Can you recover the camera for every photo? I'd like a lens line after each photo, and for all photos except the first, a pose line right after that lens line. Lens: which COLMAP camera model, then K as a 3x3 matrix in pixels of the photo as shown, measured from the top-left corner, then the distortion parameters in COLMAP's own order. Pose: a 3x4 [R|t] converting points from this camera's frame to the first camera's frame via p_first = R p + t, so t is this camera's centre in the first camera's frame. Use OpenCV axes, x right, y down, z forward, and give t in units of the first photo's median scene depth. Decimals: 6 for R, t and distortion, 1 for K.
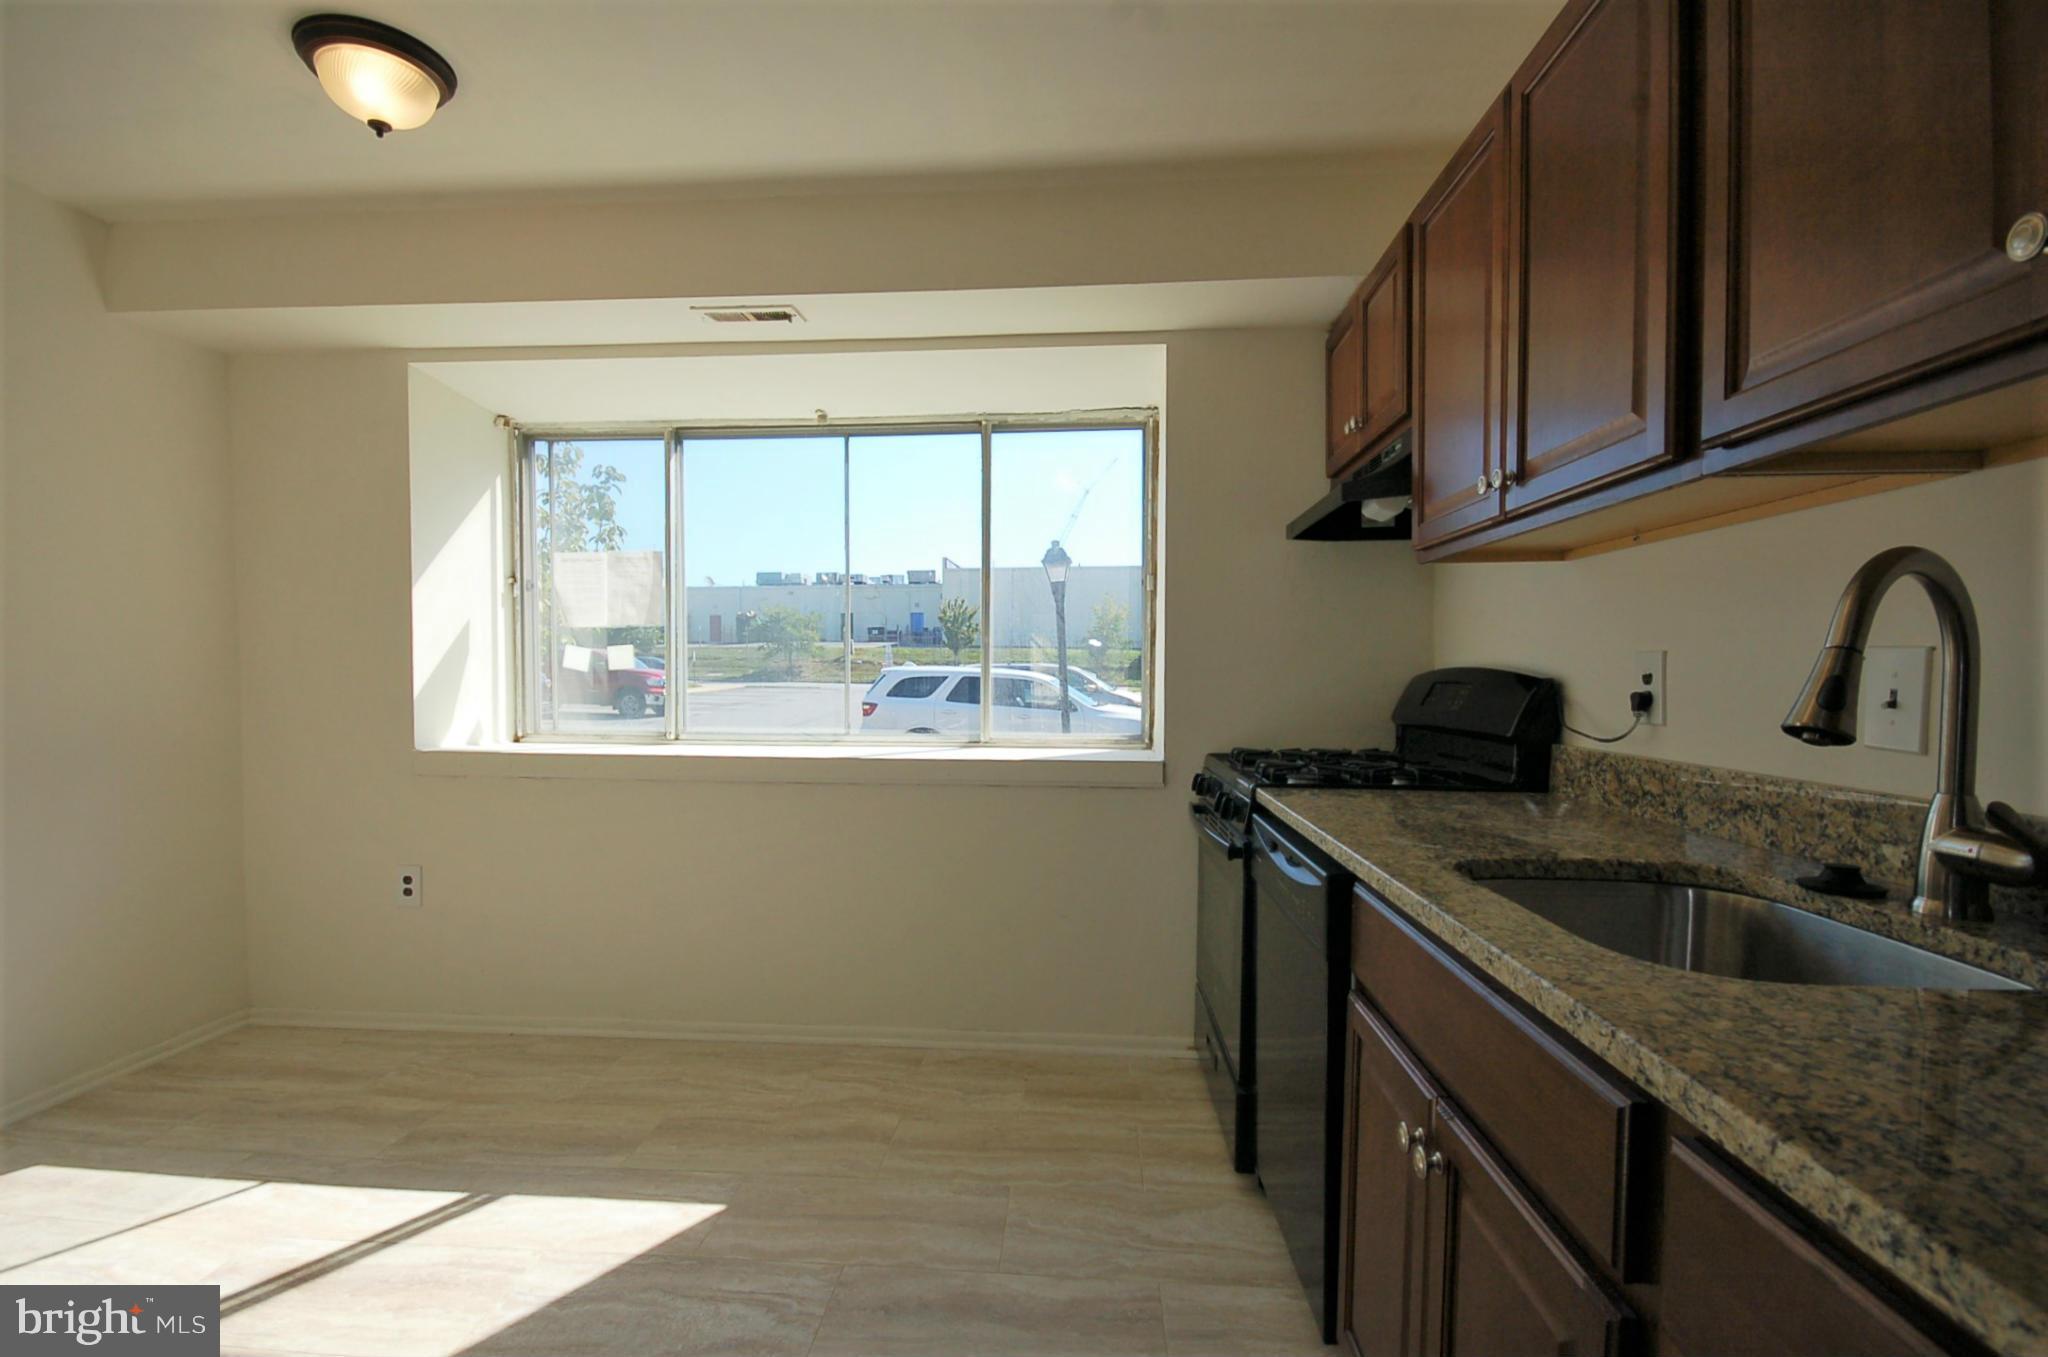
lens RADIAL K [[918.0, 0, 1024.0], [0, 918.0, 678.5], [0, 0, 1]] dist [0.000003, -0.000224]
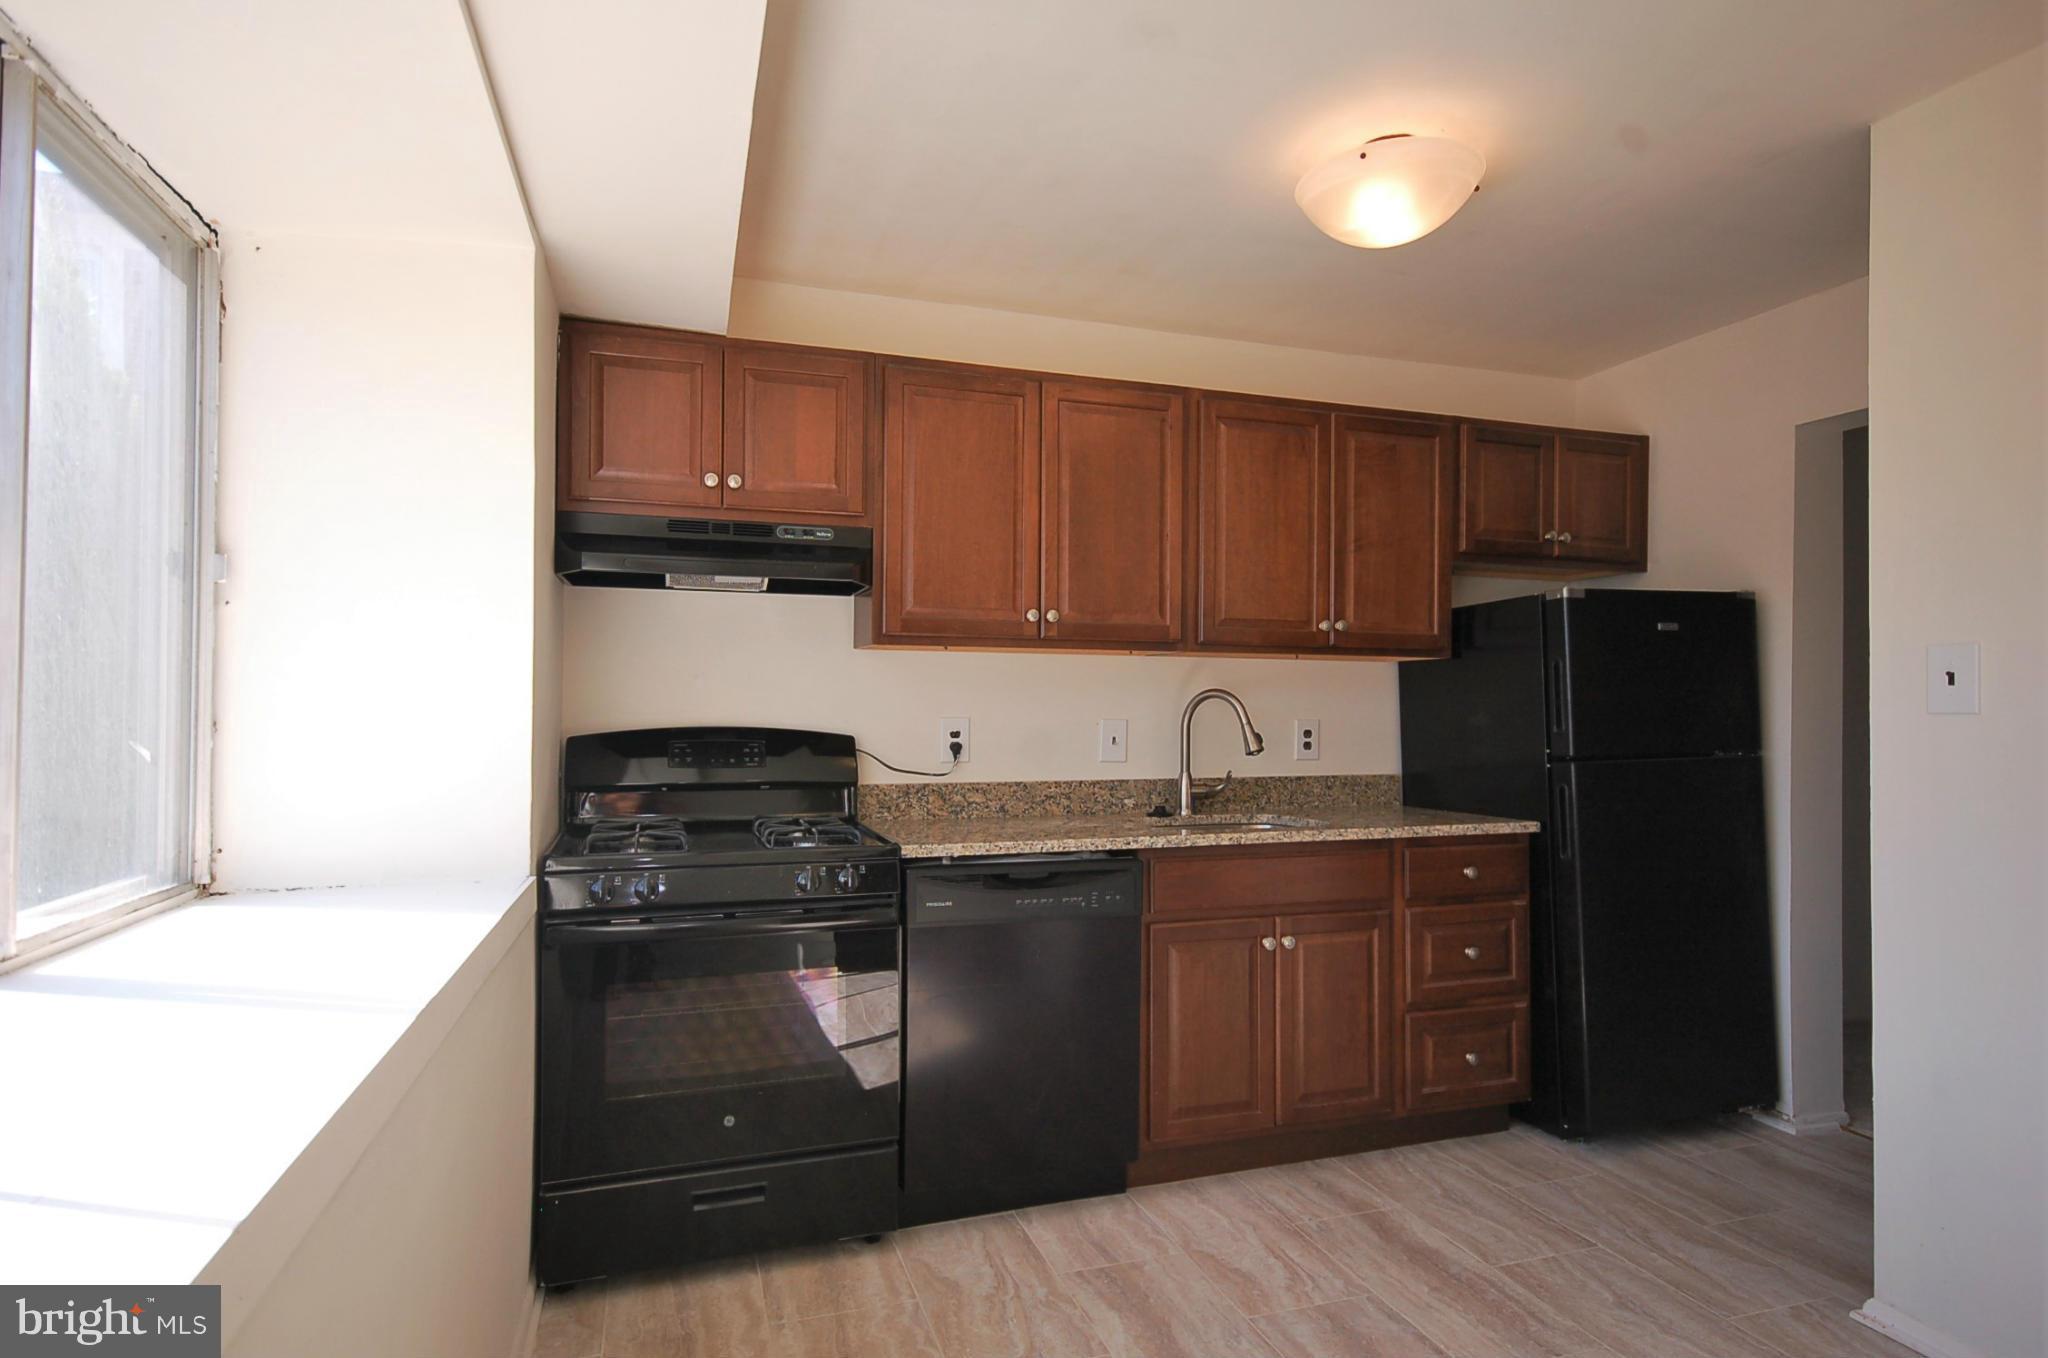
lens RADIAL K [[1056.8, 0, 1024.0], [0, 1056.8, 679.0], [0, 0, 1]] dist [0.000056, -0.000105]
pose [[-0.370001, 0.004476, 0.929020, -1.129386], [-0.004207, 0.999970, -0.006493, -0.087518], [-0.929022, -0.006311, -0.369972, 1.605146]]
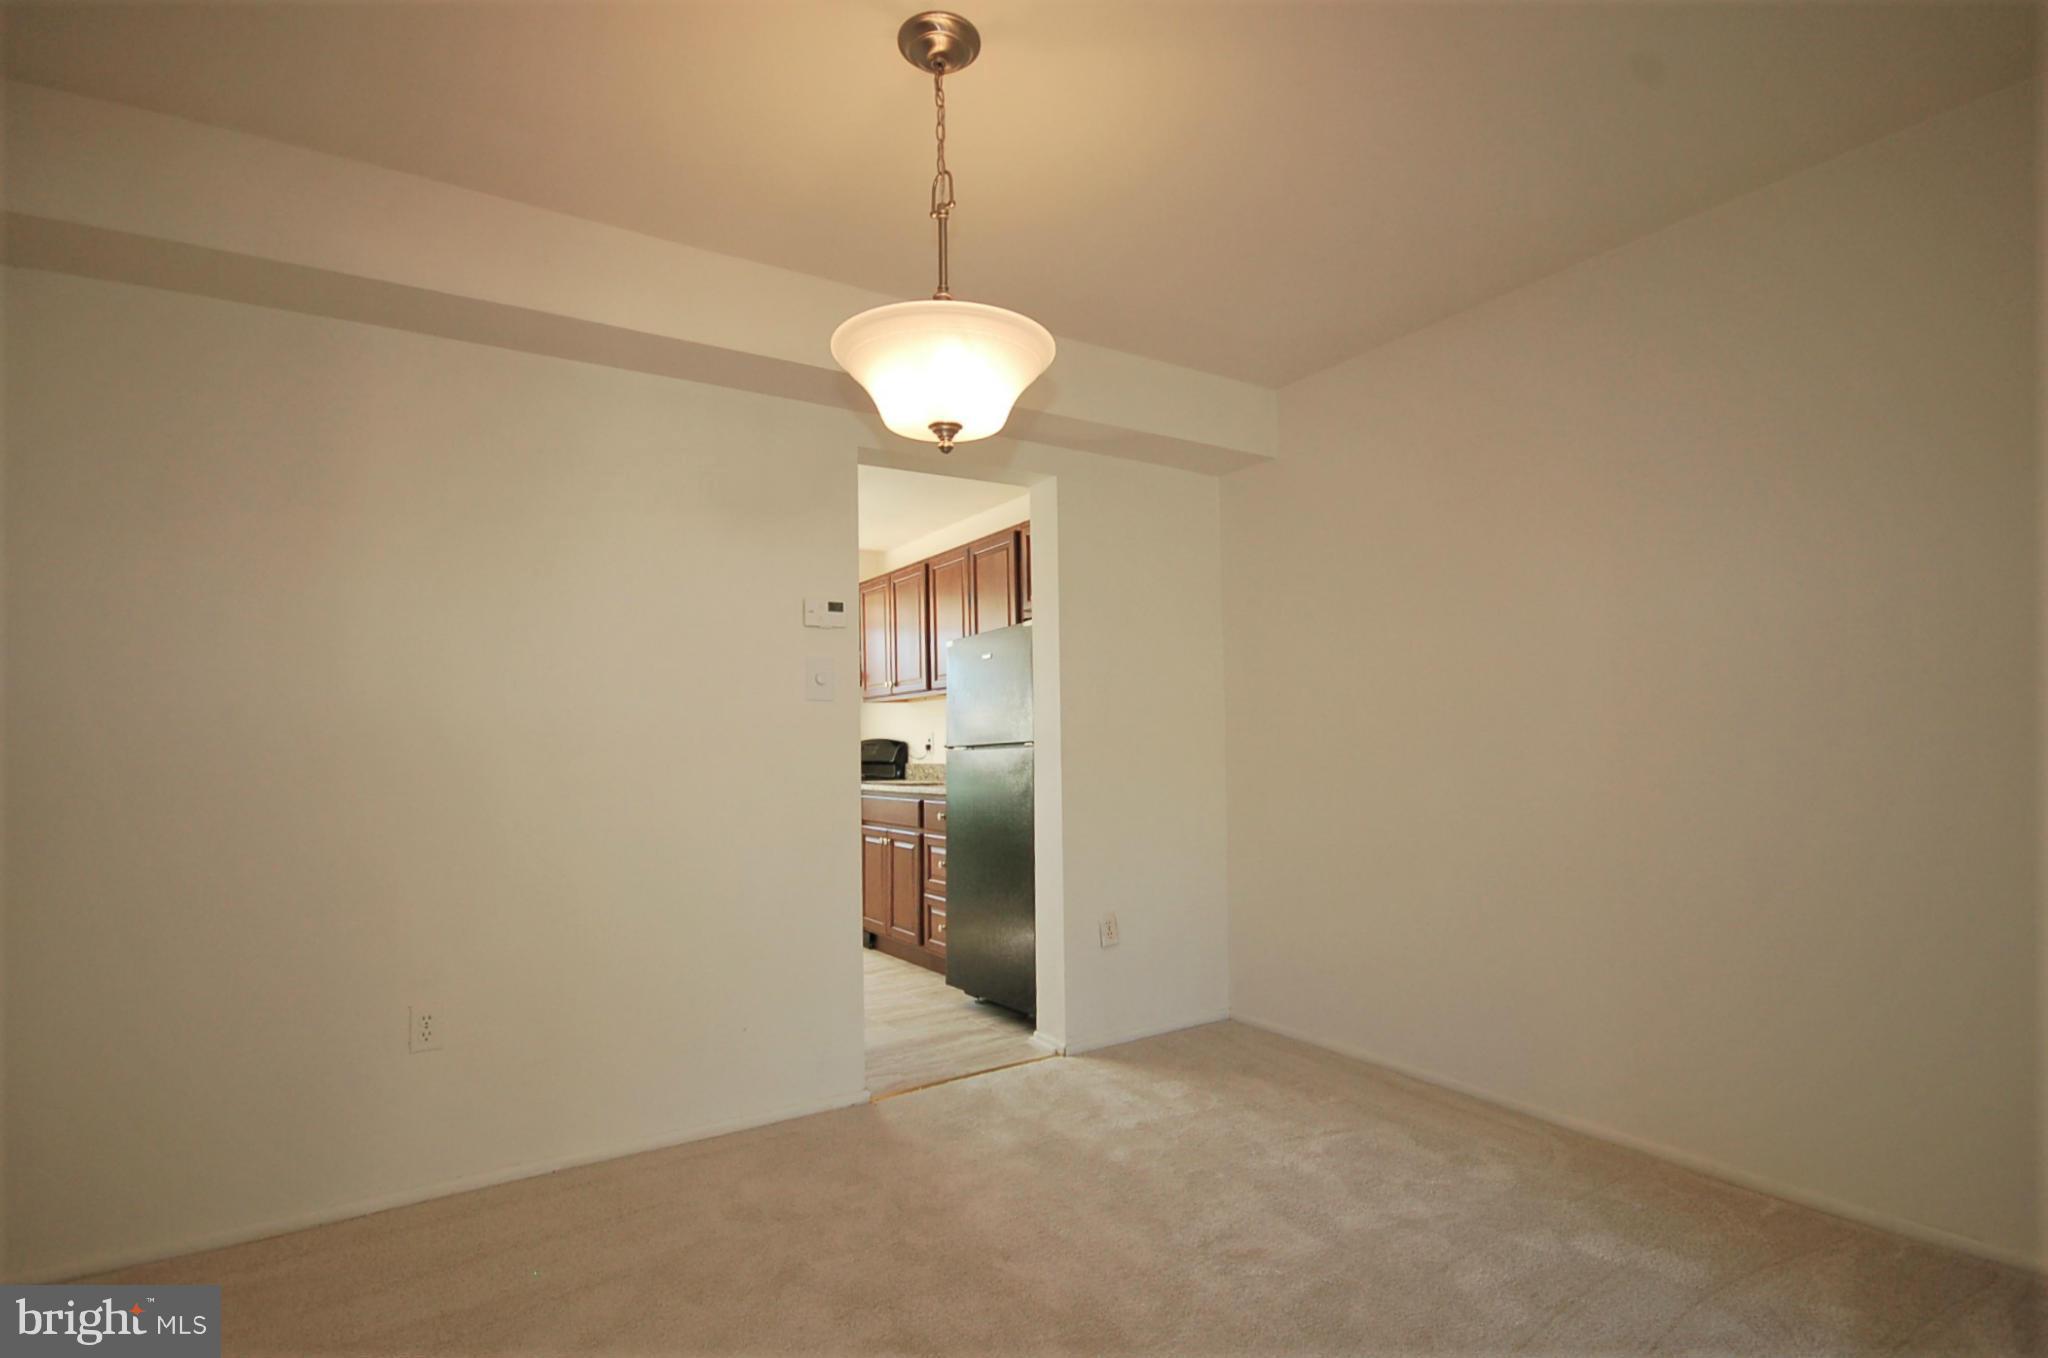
lens RADIAL K [[918.0, 0, 1024.0], [0, 918.0, 679.0], [0, 0, 1]] dist [0.000003, -0.000224]
pose [[0.800488, 0.019101, 0.599044, -1.078730], [0.023585, 0.997714, -0.063330, -0.002554], [-0.598884, 0.064823, 0.798208, -1.933892]]
